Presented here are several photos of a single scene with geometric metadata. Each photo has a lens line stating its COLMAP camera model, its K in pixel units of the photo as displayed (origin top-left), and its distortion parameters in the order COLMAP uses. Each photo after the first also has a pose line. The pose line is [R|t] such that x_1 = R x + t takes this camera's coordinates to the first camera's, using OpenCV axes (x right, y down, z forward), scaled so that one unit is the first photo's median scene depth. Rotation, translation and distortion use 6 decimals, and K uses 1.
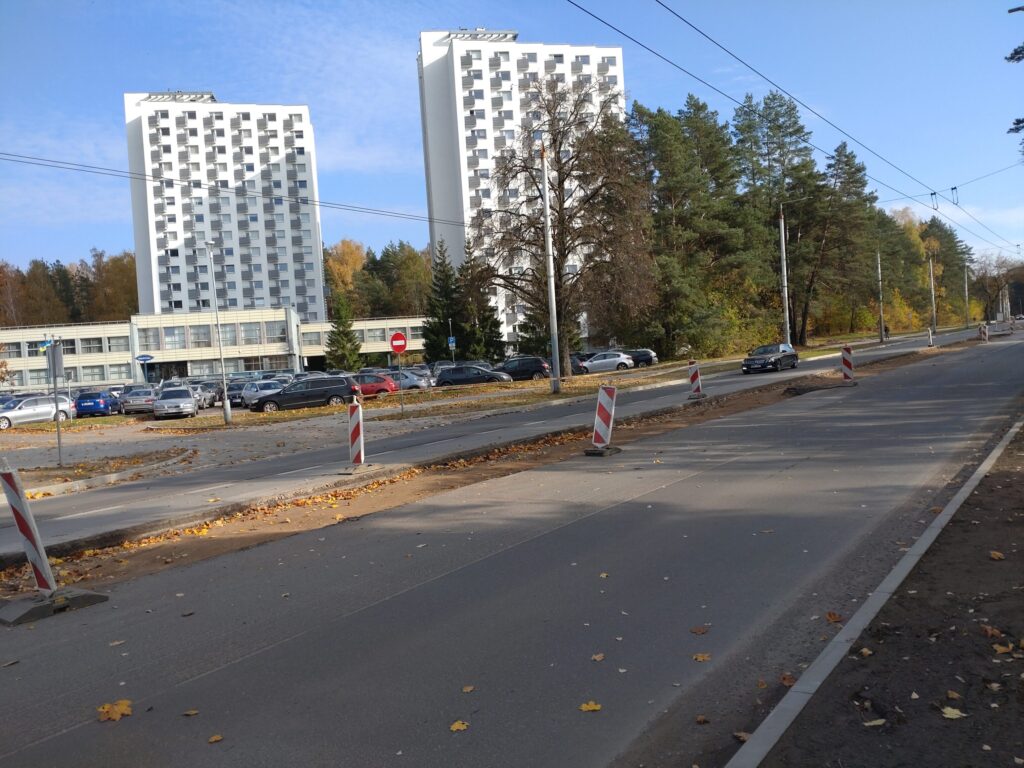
lens RADIAL K [[827.8, 0, 510.8], [0, 827.8, 384.2], [0, 0, 1]] dist [0.052432, -0.032894]
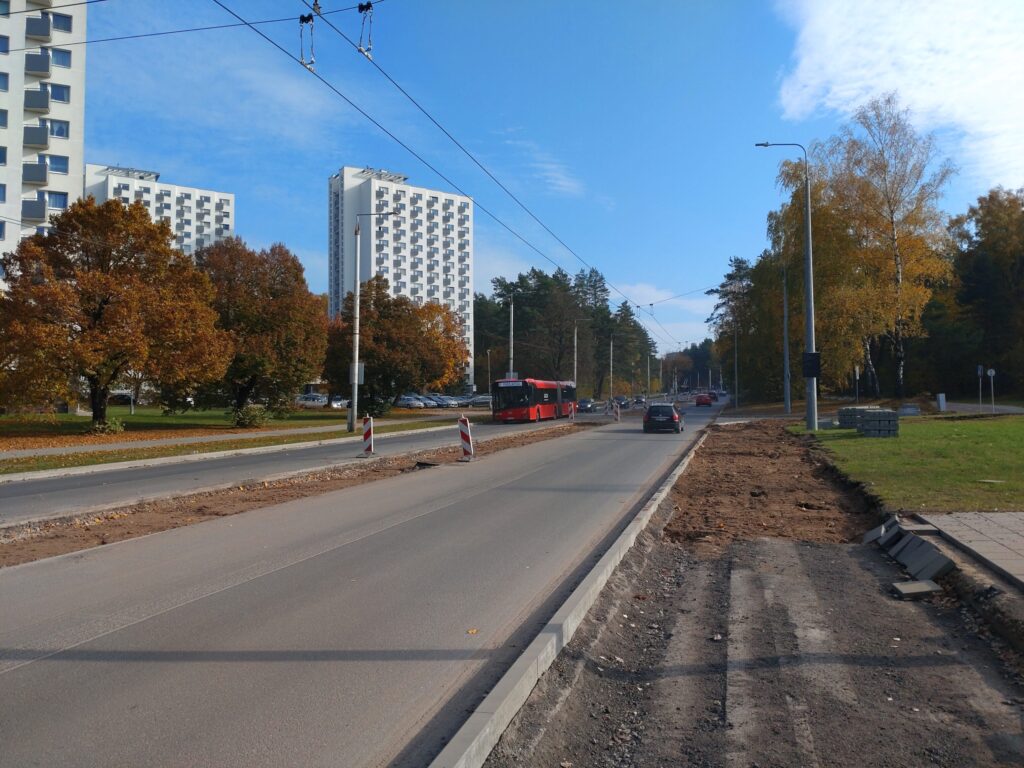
lens RADIAL K [[827.8, 0, 510.8], [0, 827.8, 384.1], [0, 0, 1]] dist [0.052432, -0.032894]
pose [[0.933956, 0.075906, 0.349235, -0.278215], [-0.055689, 0.996158, -0.067584, 0.032922], [-0.353023, 0.043672, 0.934595, -0.390406]]
